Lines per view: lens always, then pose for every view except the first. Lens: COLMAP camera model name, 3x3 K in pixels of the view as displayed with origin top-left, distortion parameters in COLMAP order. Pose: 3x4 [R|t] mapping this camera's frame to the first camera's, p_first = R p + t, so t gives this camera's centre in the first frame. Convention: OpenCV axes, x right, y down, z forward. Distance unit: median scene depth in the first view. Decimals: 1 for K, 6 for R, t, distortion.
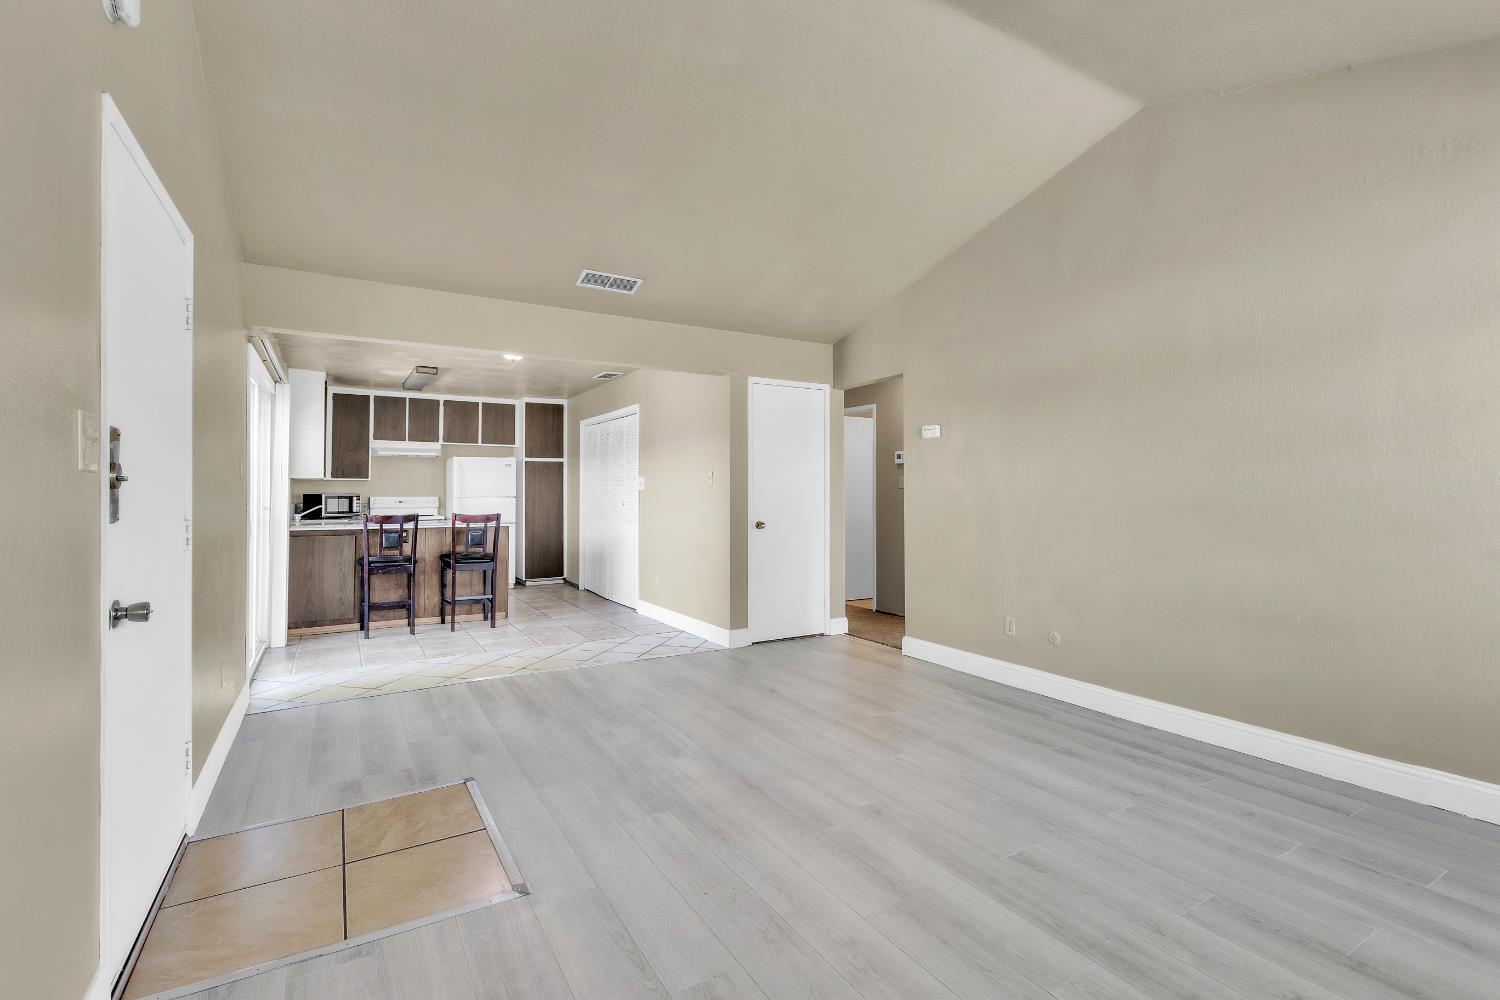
lens RADIAL K [[675.9, 0, 745.4], [0, 675.9, 494.2], [0, 0, 1]] dist [-0.001670, 0.000005]
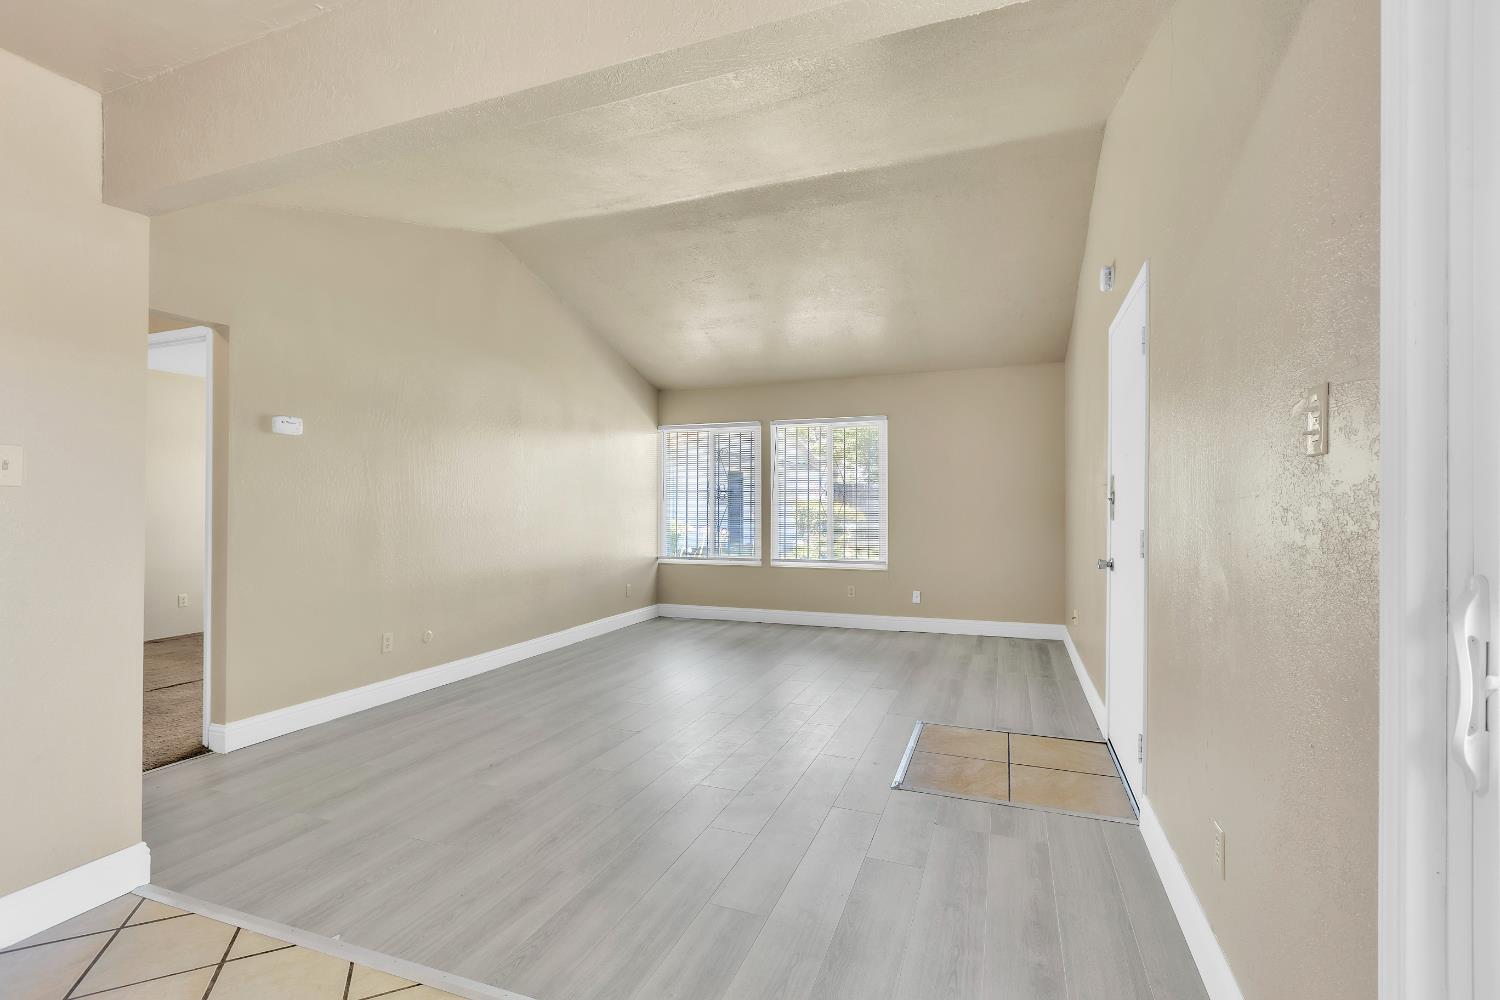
lens RADIAL K [[675.9, 0, 746.9], [0, 675.9, 506.2], [0, 0, 1]] dist [-0.001670, 0.000005]
pose [[-0.620250, 0.006740, 0.784375, -0.822208], [0.003329, 0.999977, -0.005960, 0.003975], [-0.784397, -0.001085, -0.620258, 1.388034]]
